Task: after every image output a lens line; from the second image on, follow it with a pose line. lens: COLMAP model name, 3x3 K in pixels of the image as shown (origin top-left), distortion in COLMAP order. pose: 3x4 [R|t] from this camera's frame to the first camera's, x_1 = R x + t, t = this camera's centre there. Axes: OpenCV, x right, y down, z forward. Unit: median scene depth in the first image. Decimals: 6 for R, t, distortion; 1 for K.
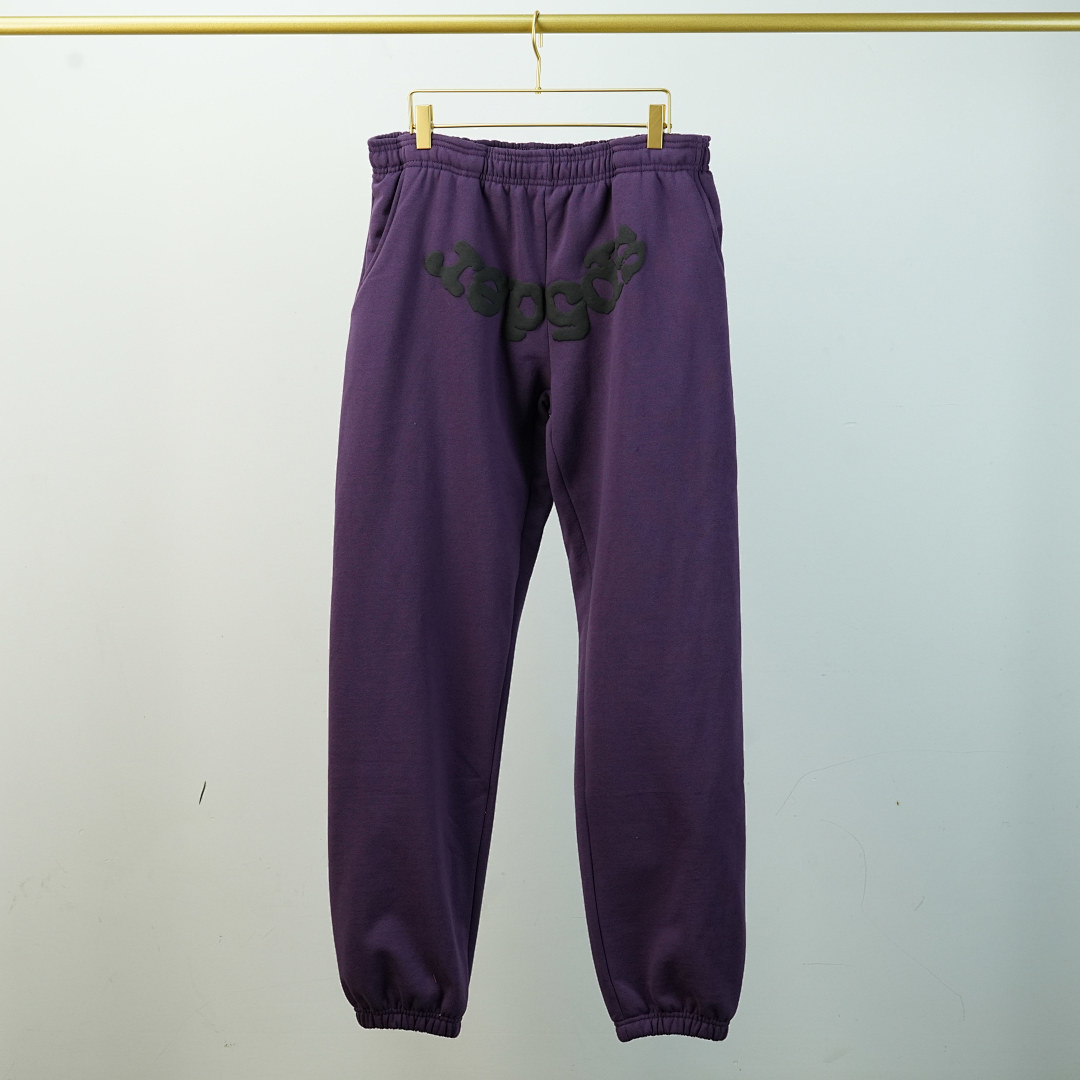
lens RADIAL K [[3256.5, 0, 507.0], [0, 3256.5, 530.7], [0, 0, 1]] dist [0.016622, 0.000000]
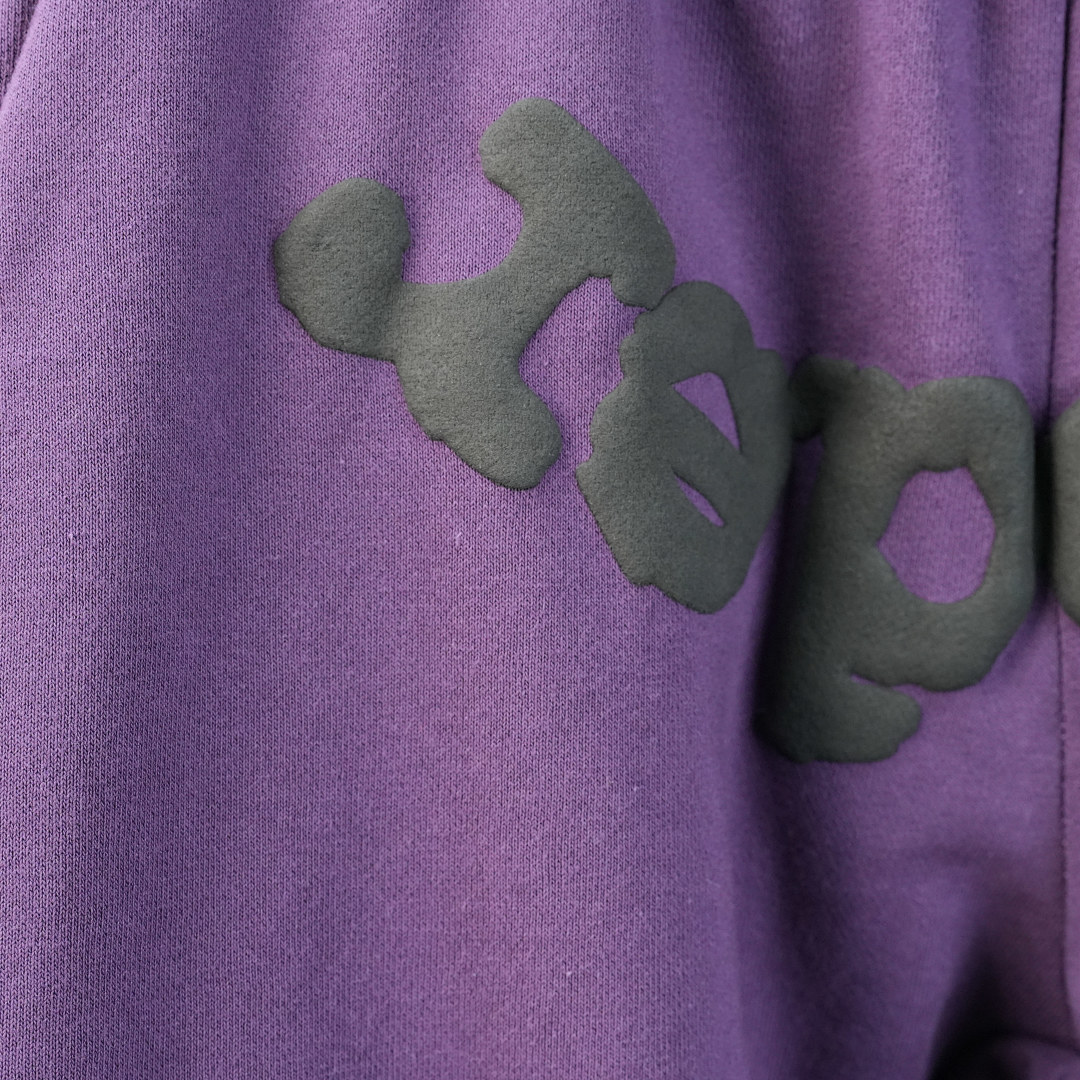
lens RADIAL K [[3256.5, 0, 533.8], [0, 3256.5, 540.0], [0, 0, 1]] dist [0.016622, 0.000000]
pose [[0.972858, -0.043628, 0.227252, -0.047922], [0.060588, 0.995831, -0.068195, -0.059556], [-0.223330, 0.080113, 0.971445, 0.859163]]
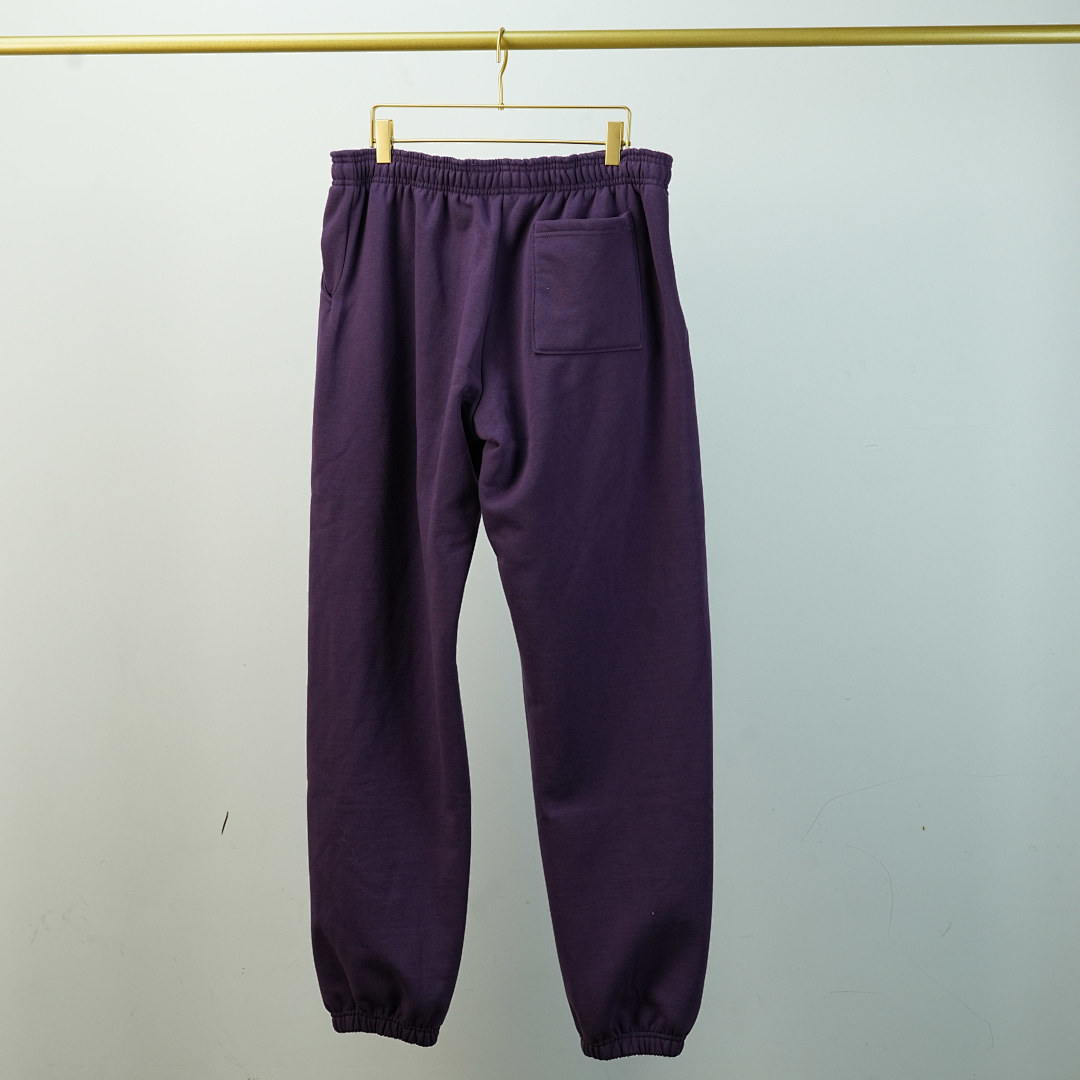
lens RADIAL K [[3256.5, 0, 528.3], [0, 3256.5, 535.2], [0, 0, 1]] dist [0.016622, 0.000000]
pose [[0.989281, 0.021477, -0.144440, 0.164211], [-0.020964, 0.999767, 0.005067, -0.008312], [0.144515, -0.001985, 0.989501, 0.007510]]
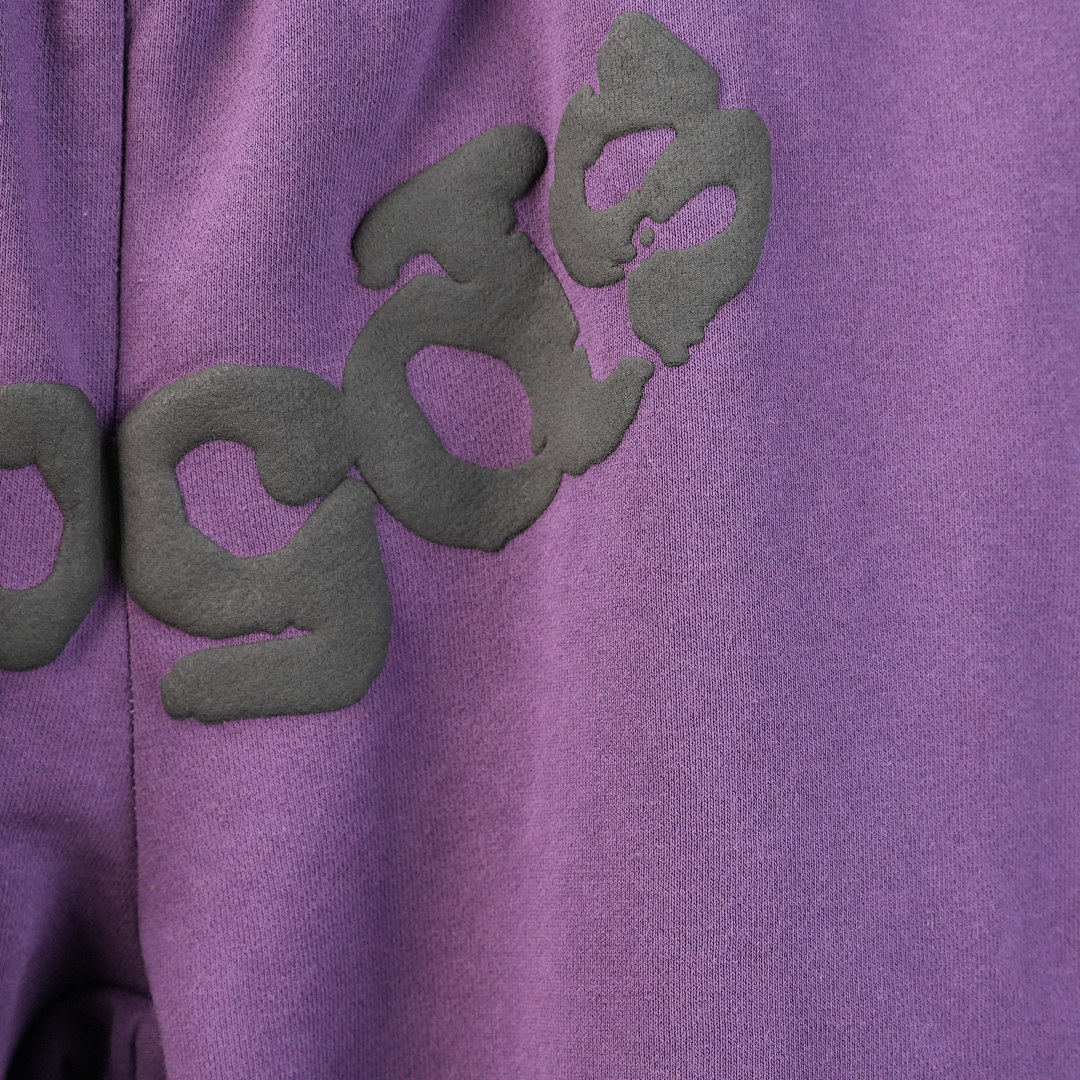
lens RADIAL K [[3256.5, 0, 535.2], [0, 3256.5, 533.3], [0, 0, 1]] dist [0.016622, 0.000000]
pose [[0.913192, -0.041119, 0.405450, -0.037594], [0.068017, 0.996320, -0.052150, -0.058226], [-0.401814, 0.075200, 0.912628, 0.840468]]
